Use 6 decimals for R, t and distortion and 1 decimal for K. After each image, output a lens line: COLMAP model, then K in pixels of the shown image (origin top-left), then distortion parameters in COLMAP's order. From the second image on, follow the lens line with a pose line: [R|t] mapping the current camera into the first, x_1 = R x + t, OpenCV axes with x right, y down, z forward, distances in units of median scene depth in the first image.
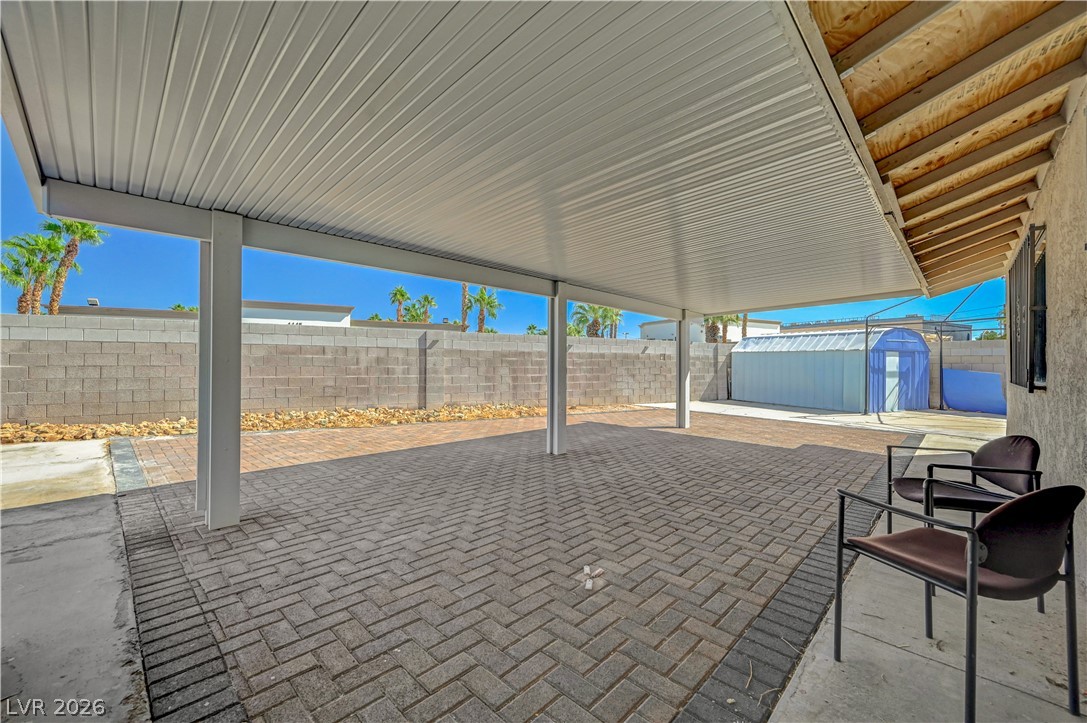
lens RADIAL K [[427.4, 0, 545.5], [0, 427.4, 362.6], [0, 0, 1]] dist [0.004739, 0.000482]
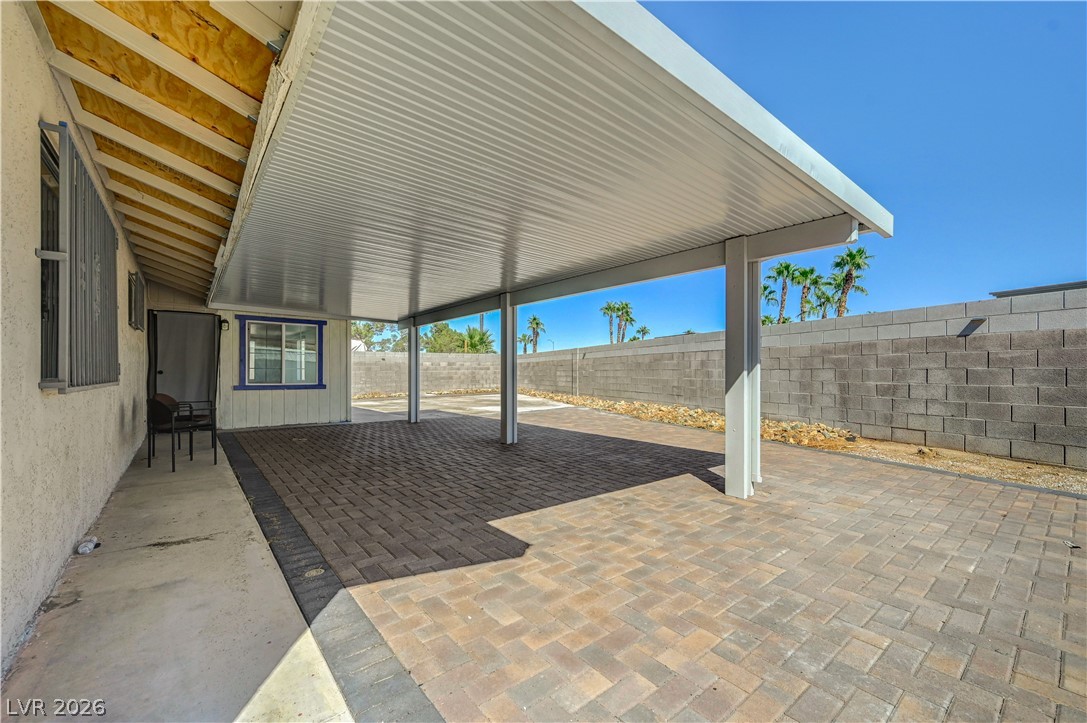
lens RADIAL K [[427.4, 0, 547.7], [0, 427.4, 369.2], [0, 0, 1]] dist [0.004739, 0.000482]
pose [[-0.093451, -0.008037, -0.995591, 0.606241], [0.006790, 0.999939, -0.008709, 0.013409], [0.995601, -0.007573, -0.093390, 0.647674]]
